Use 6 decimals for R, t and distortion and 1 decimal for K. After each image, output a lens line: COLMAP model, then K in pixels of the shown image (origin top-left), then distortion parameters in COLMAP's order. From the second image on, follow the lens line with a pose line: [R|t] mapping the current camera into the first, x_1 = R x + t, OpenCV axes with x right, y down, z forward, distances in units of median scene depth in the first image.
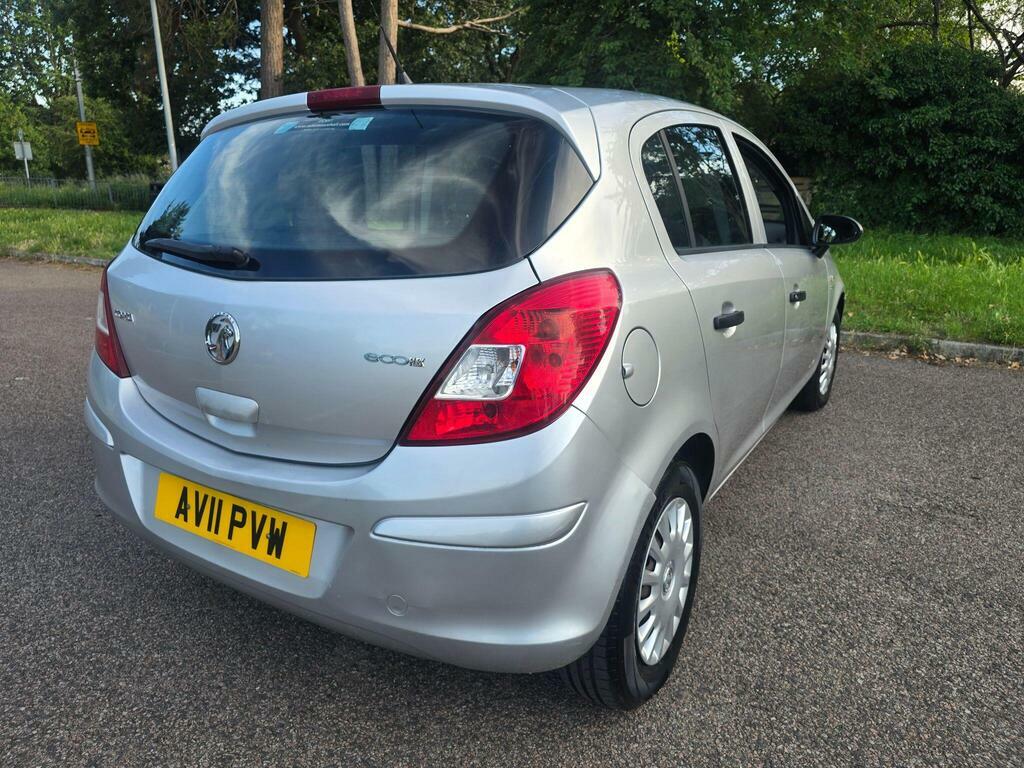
lens RADIAL K [[688.1, 0, 512.7], [0, 688.1, 366.8], [0, 0, 1]] dist [0.039785, -0.035449]
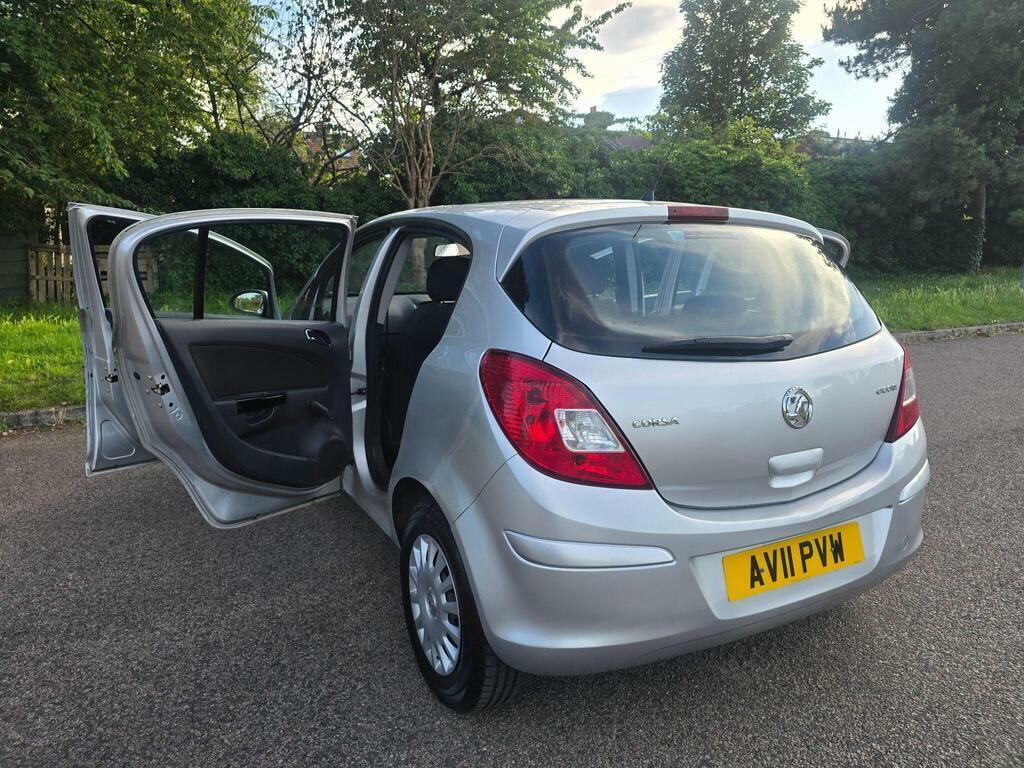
lens RADIAL K [[688.1, 0, 508.7], [0, 688.1, 363.1], [0, 0, 1]] dist [0.039785, -0.035449]
pose [[0.507623, -0.137733, 0.850499, -0.513455], [0.215567, 0.976046, 0.029403, -0.079193], [-0.834176, 0.168414, 0.525154, 0.228508]]
